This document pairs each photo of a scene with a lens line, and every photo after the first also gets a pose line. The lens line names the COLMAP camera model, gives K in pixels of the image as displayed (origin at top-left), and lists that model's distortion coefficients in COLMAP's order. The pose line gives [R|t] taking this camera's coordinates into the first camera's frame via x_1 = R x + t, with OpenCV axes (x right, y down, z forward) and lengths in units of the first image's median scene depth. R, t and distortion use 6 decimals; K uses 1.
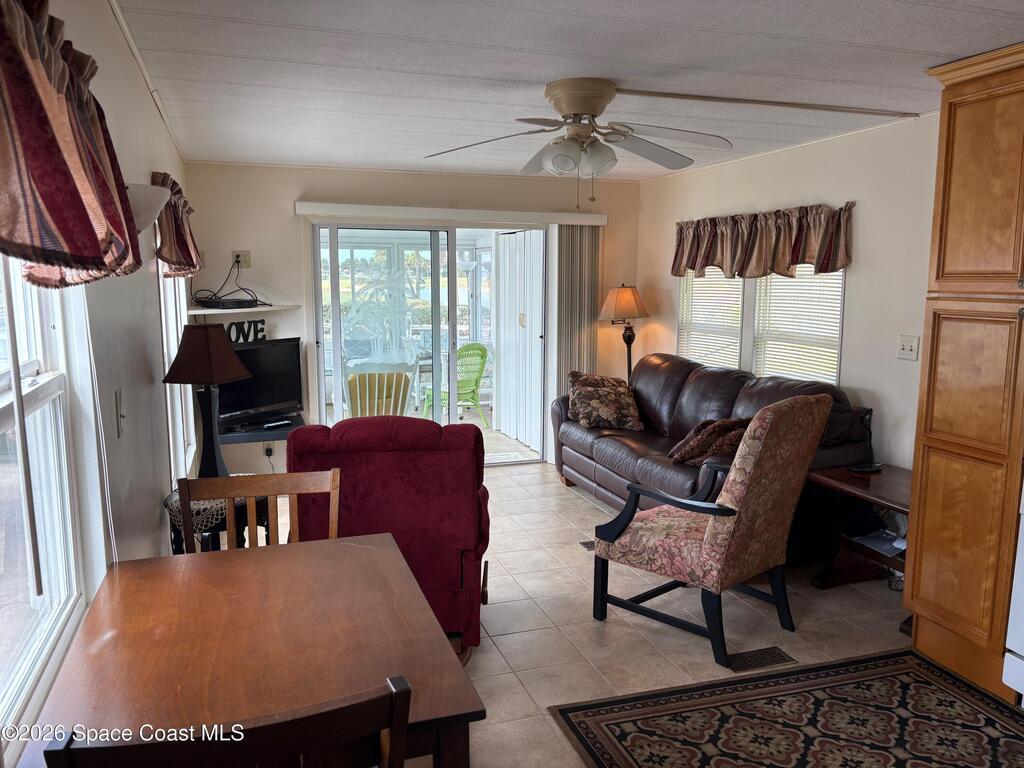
lens RADIAL K [[772.9, 0, 508.7], [0, 772.9, 389.8], [0, 0, 1]] dist [0.054704, -0.028339]
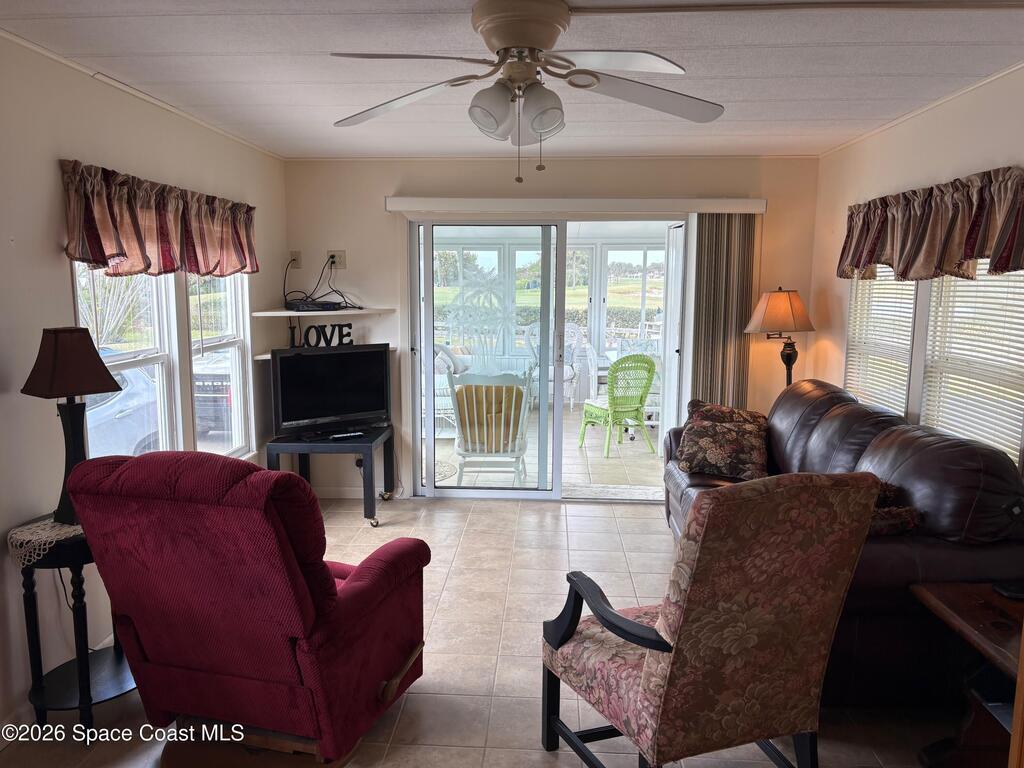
lens RADIAL K [[772.9, 0, 508.7], [0, 772.9, 389.8], [0, 0, 1]] dist [0.054704, -0.028339]
pose [[0.926161, 0.055838, -0.372972, 0.222217], [-0.057408, 0.998327, 0.006903, -0.027800], [0.372733, 0.015018, 0.927817, 0.202066]]
